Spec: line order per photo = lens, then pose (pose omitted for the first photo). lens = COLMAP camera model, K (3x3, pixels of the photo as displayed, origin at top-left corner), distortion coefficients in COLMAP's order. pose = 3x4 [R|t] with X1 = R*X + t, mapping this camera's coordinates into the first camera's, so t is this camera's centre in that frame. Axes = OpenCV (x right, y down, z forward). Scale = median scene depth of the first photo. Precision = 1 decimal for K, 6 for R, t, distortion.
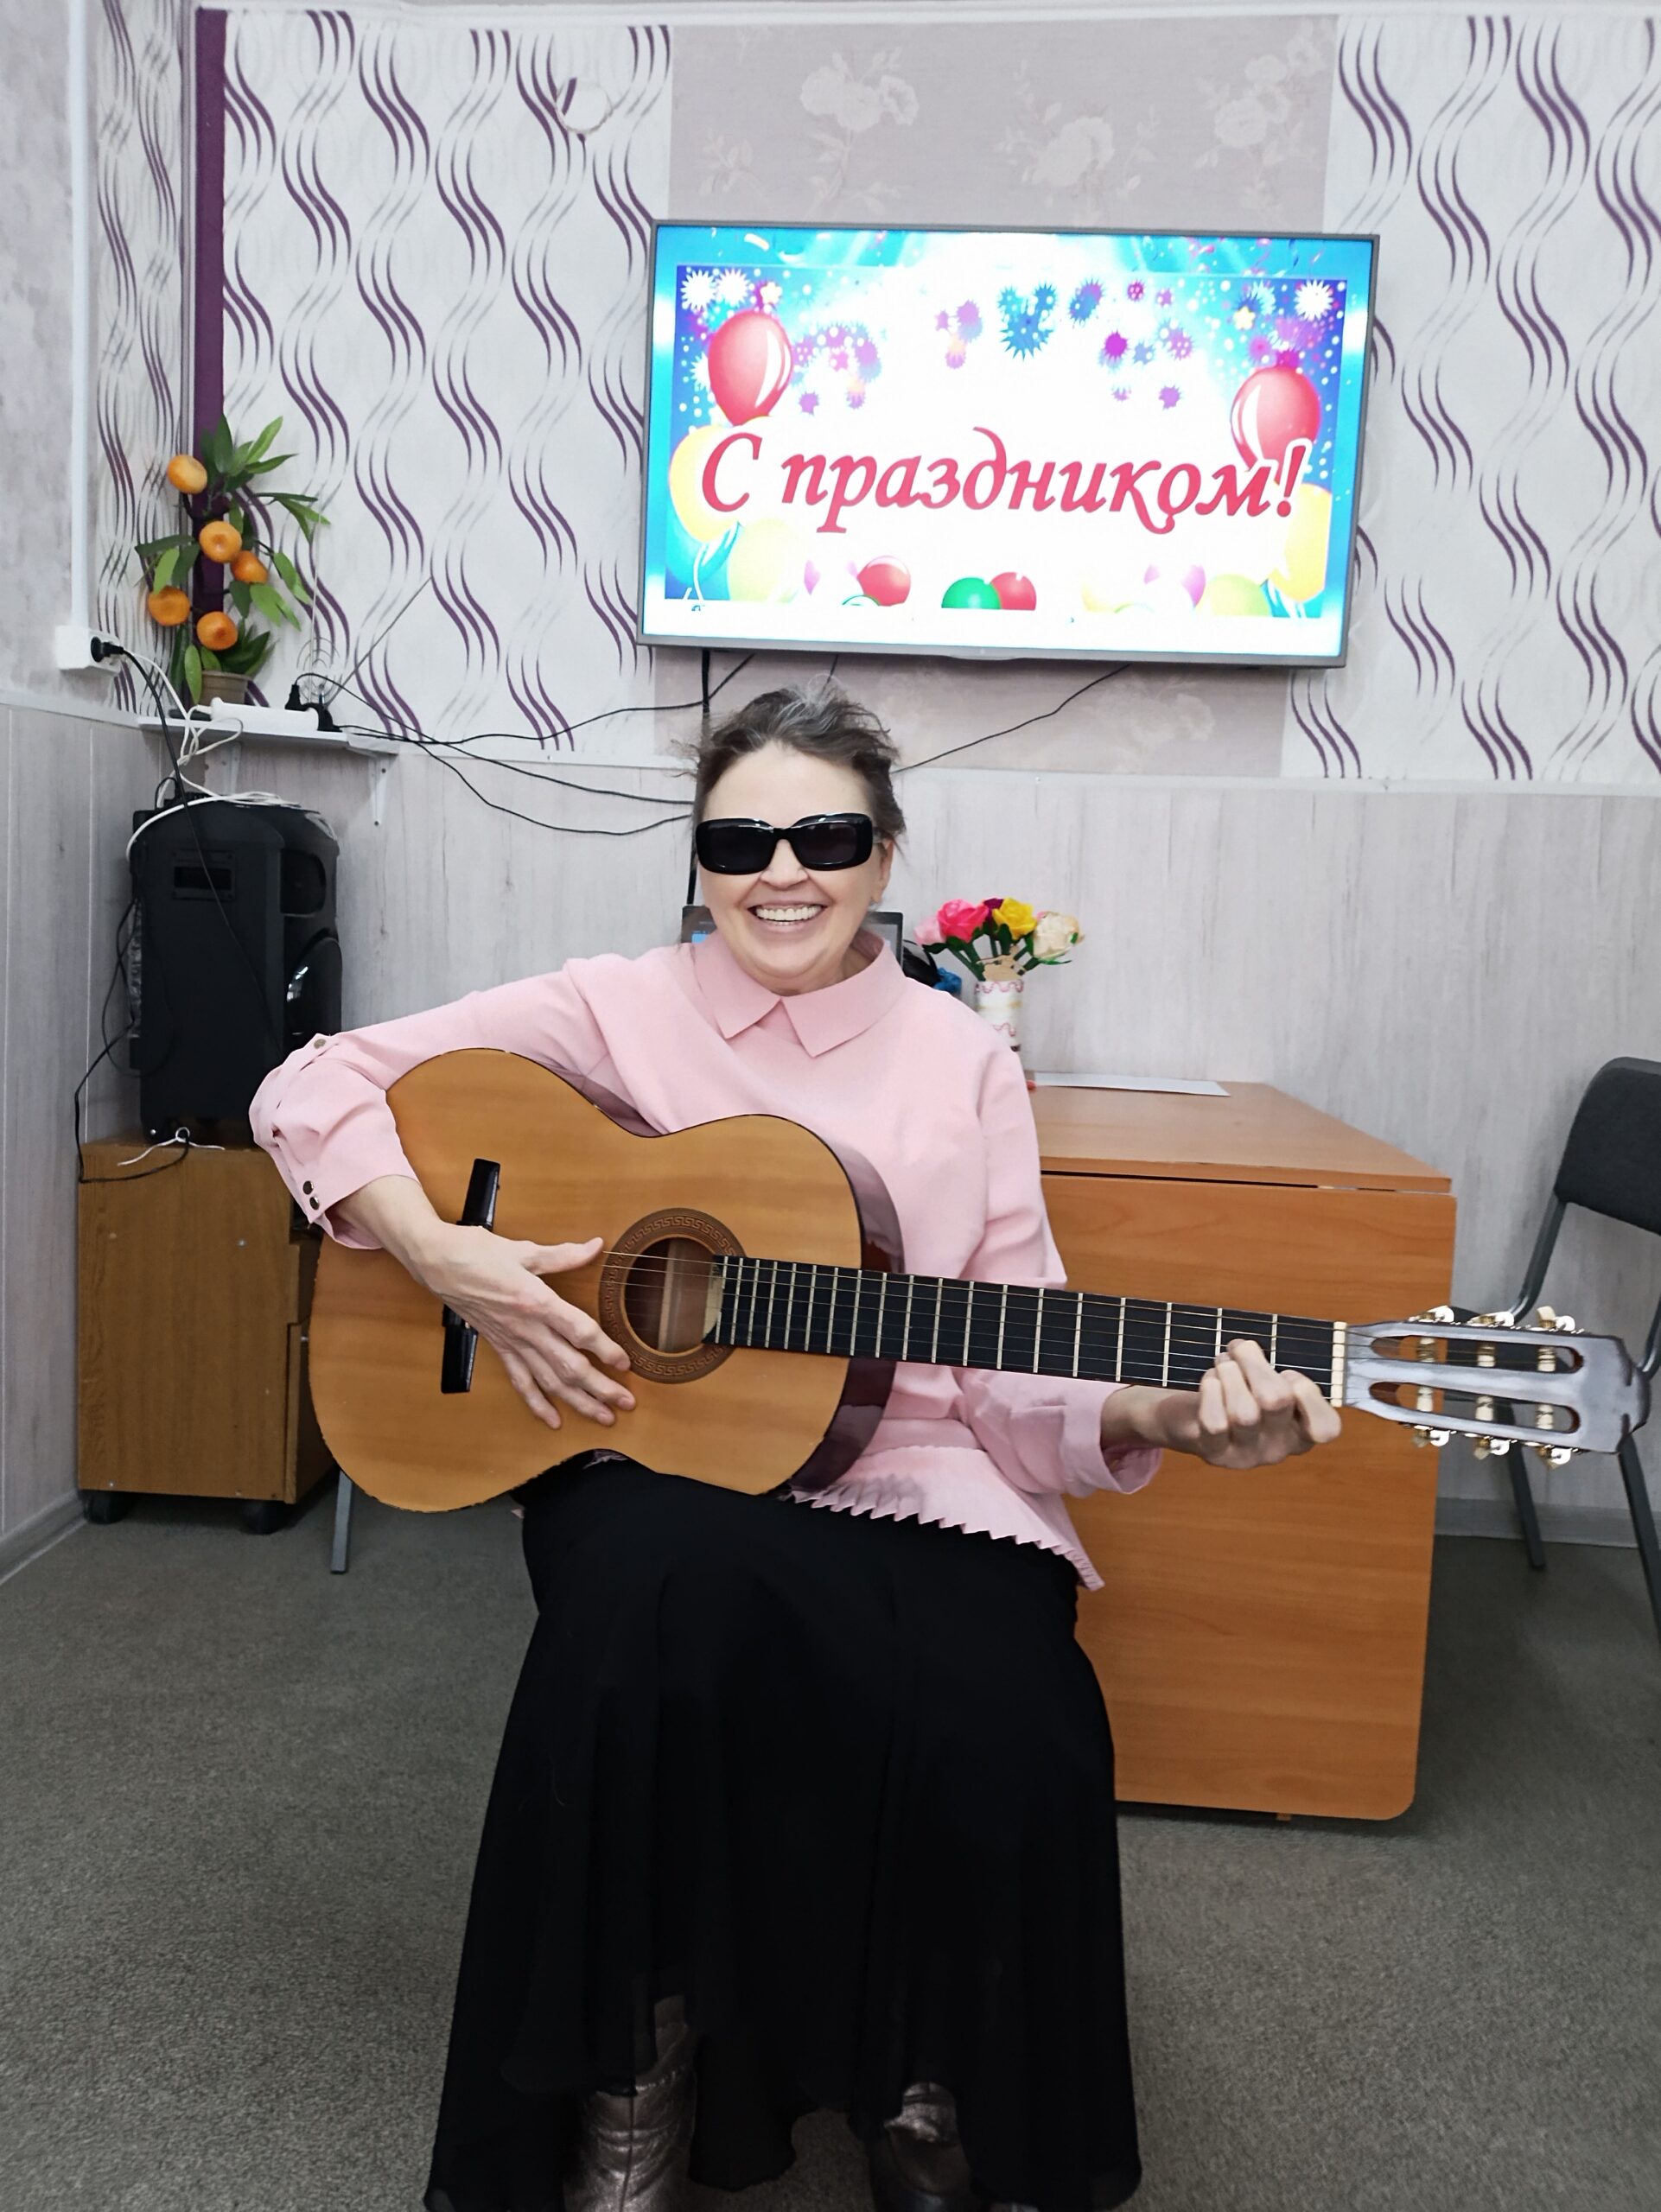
lens RADIAL K [[1646.6, 0, 796.1], [0, 1646.6, 1063.7], [0, 0, 1]] dist [0.022466, -0.040317]
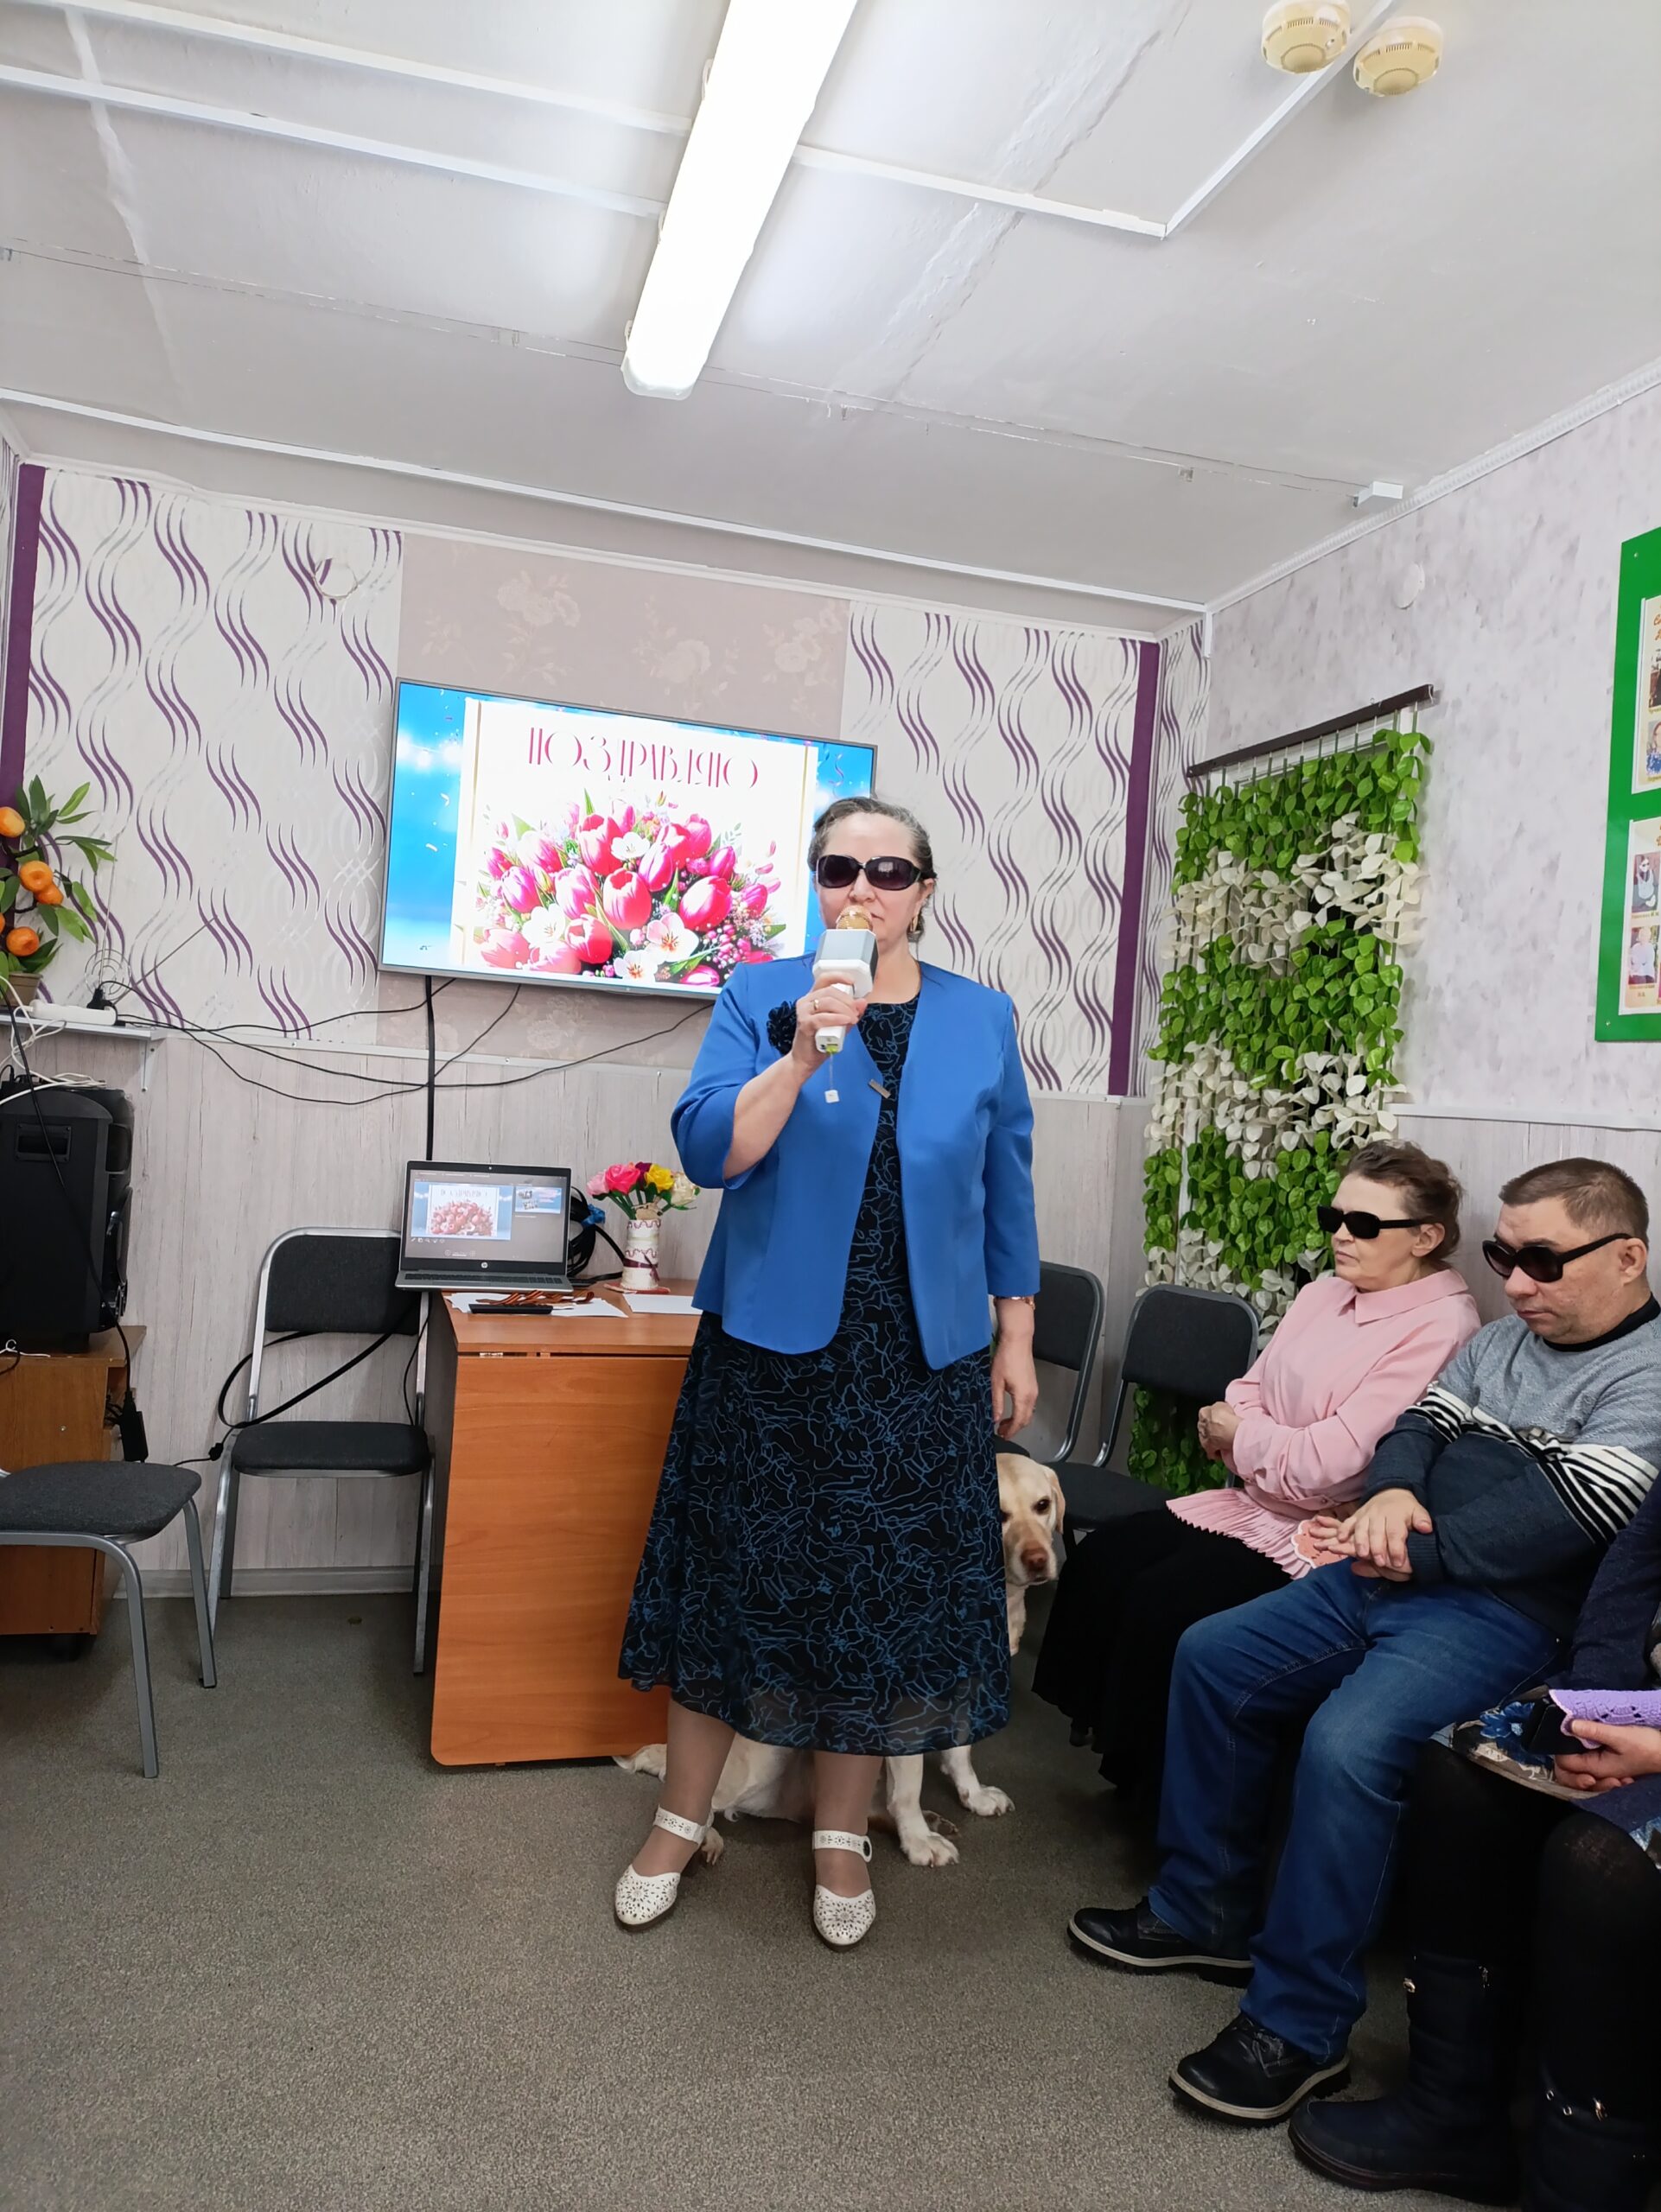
lens RADIAL K [[1552.2, 0, 840.7], [0, 1552.2, 1111.6], [0, 0, 1]] dist [0.003941, -0.027046]
pose [[0.933305, 0.014613, 0.358786, -0.196006], [0.009170, 0.997876, -0.064496, -0.050955], [-0.358967, 0.063485, 0.931189, -0.331315]]
